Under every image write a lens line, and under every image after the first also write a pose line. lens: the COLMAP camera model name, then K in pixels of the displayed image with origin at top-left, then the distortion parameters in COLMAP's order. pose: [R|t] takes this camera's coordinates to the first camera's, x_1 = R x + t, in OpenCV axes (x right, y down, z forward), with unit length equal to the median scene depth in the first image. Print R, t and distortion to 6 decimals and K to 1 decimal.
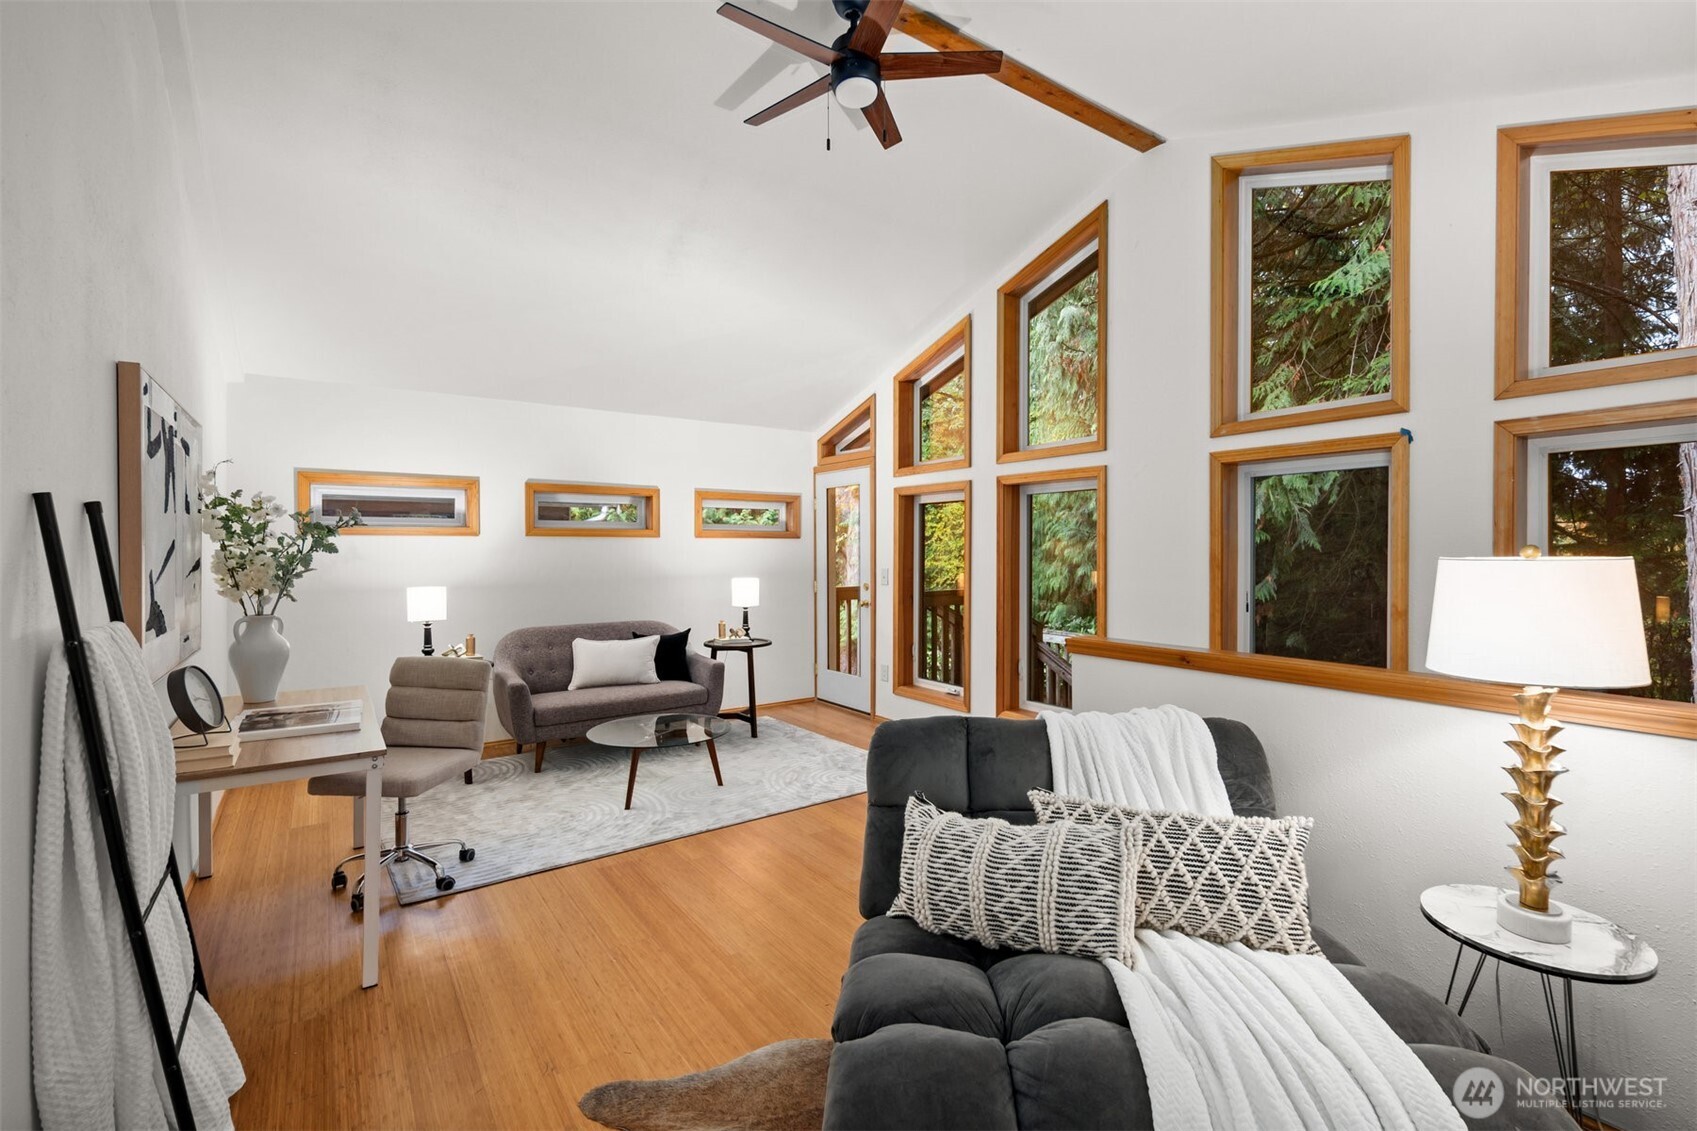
lens RADIAL K [[754.3, 0, 843.3], [0, 754.3, 557.6], [0, 0, 1]] dist [-0.000917, -0.000790]
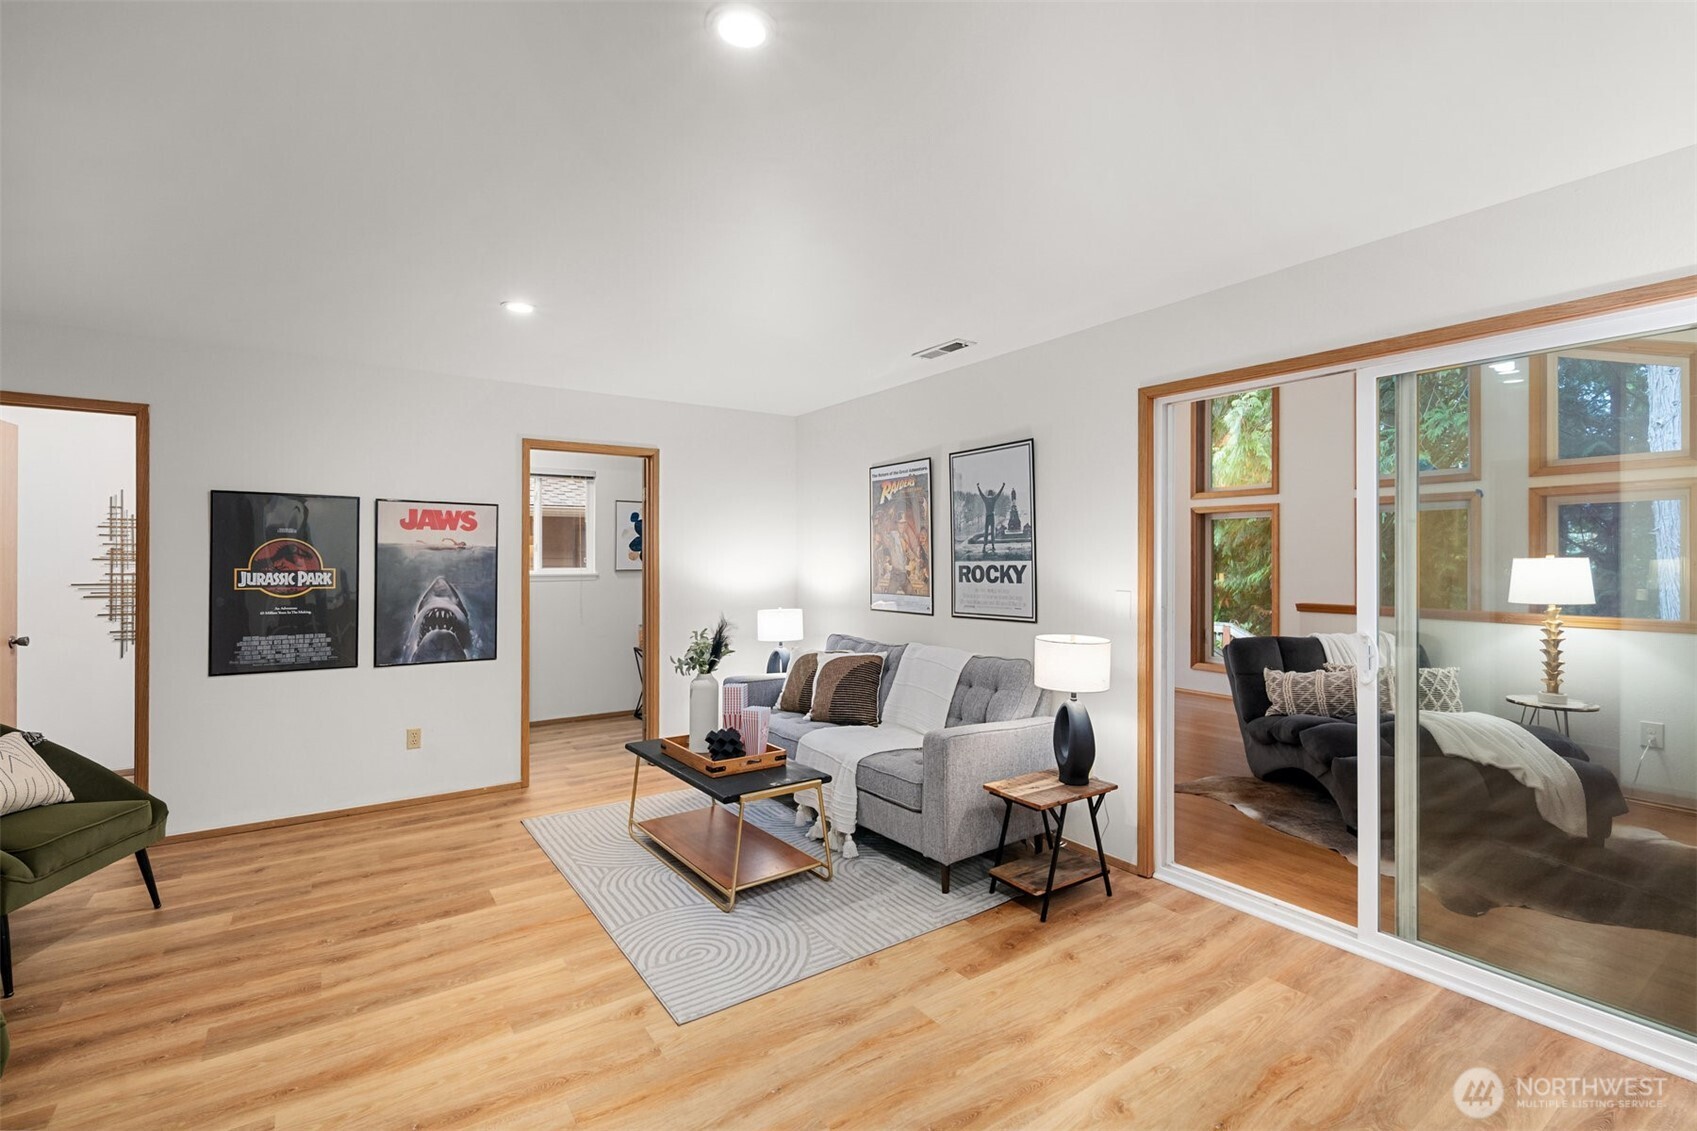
lens RADIAL K [[754.3, 0, 851.8], [0, 754.3, 566.3], [0, 0, 1]] dist [-0.000917, -0.000790]
pose [[1.000000, -0.000409, -0.000789, -1.297650], [0.000407, 0.999995, -0.003012, 0.034250], [0.000790, 0.003011, 0.999995, -1.386984]]
